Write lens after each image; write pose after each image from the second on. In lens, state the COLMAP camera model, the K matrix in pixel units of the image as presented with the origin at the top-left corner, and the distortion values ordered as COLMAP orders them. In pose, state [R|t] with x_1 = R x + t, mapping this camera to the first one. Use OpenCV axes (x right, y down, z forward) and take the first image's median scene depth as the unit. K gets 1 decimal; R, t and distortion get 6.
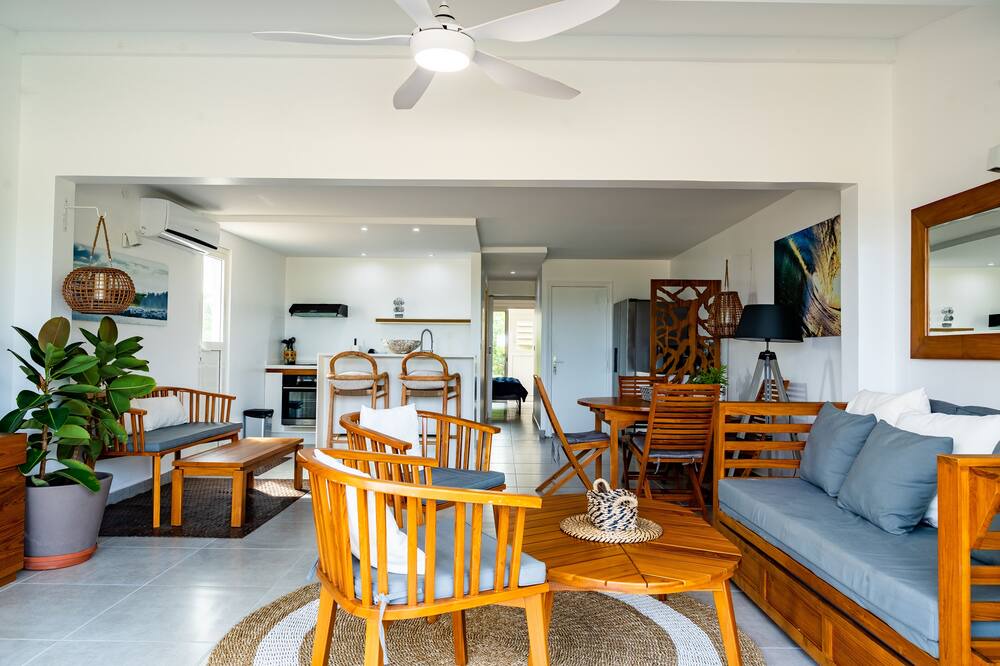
lens RADIAL K [[673.8, 0, 497.3], [0, 673.8, 335.1], [0, 0, 1]] dist [-0.004642, 0.001974]
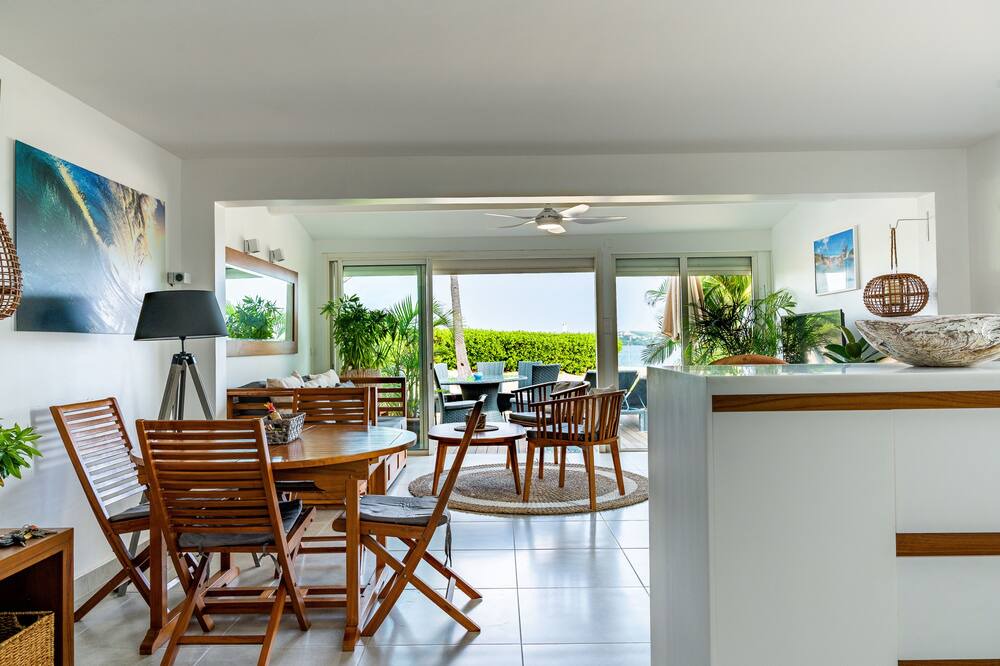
lens RADIAL K [[673.8, 0, 497.3], [0, 673.8, 335.1], [0, 0, 1]] dist [-0.004642, 0.001974]
pose [[-0.999996, 0.001350, -0.002515, 0.044757], [0.001441, 0.999326, -0.036677, 0.025266], [0.002464, -0.036680, -0.999324, 1.386929]]
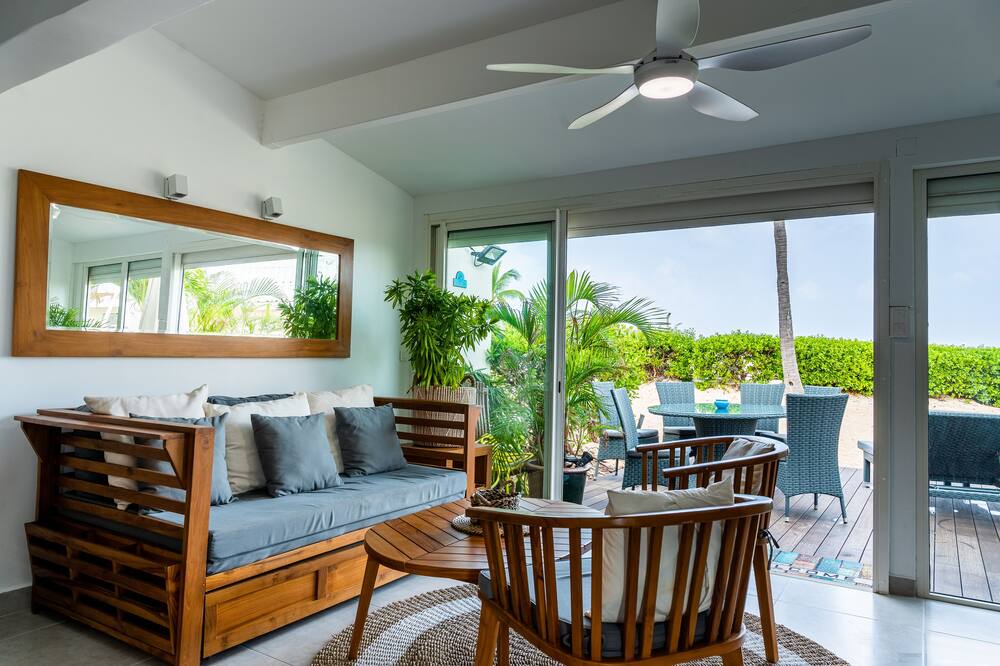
lens RADIAL K [[673.8, 0, 497.3], [0, 673.8, 335.1], [0, 0, 1]] dist [-0.004642, 0.001974]
pose [[-0.847647, -0.015592, 0.530332, -0.173997], [-0.042175, 0.998385, -0.038056, 0.010249], [-0.528882, -0.054624, -0.846935, 0.827830]]
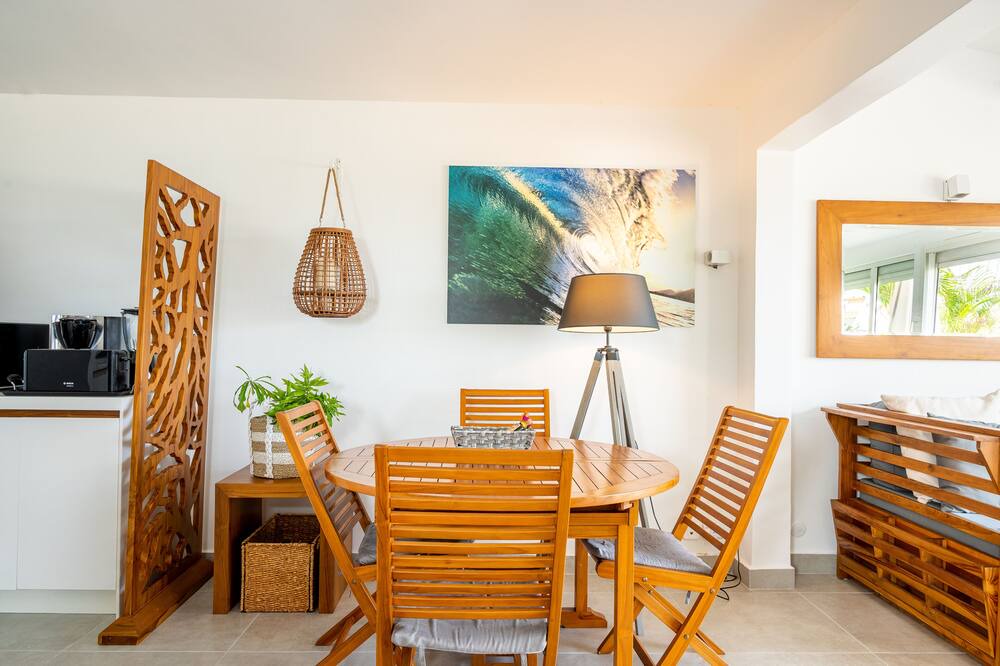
lens RADIAL K [[673.8, 0, 497.3], [0, 673.8, 335.1], [0, 0, 1]] dist [-0.004642, 0.001974]
pose [[-0.035824, -0.003777, 0.999351, -0.189992], [-0.038678, 0.999249, 0.002391, 0.011683], [-0.998609, -0.038567, -0.035943, 0.896516]]
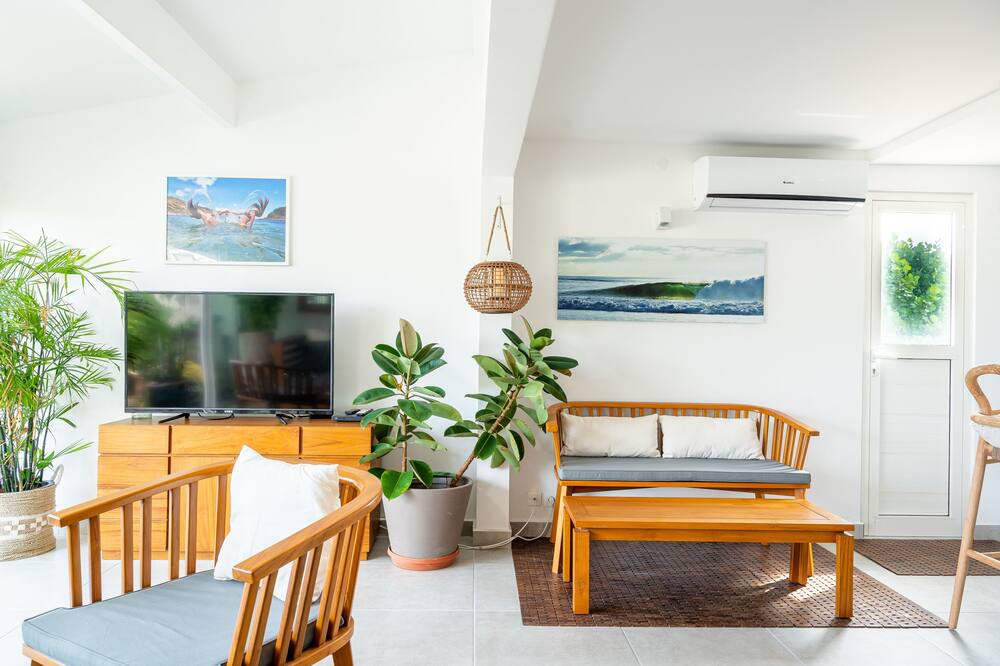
lens RADIAL K [[673.8, 0, 497.3], [0, 673.8, 335.1], [0, 0, 1]] dist [-0.004642, 0.001974]
pose [[0.044174, -0.016566, -0.998887, 0.217103], [0.005906, 0.999849, -0.016321, 0.009331], [0.999006, -0.005178, 0.044265, 0.635446]]
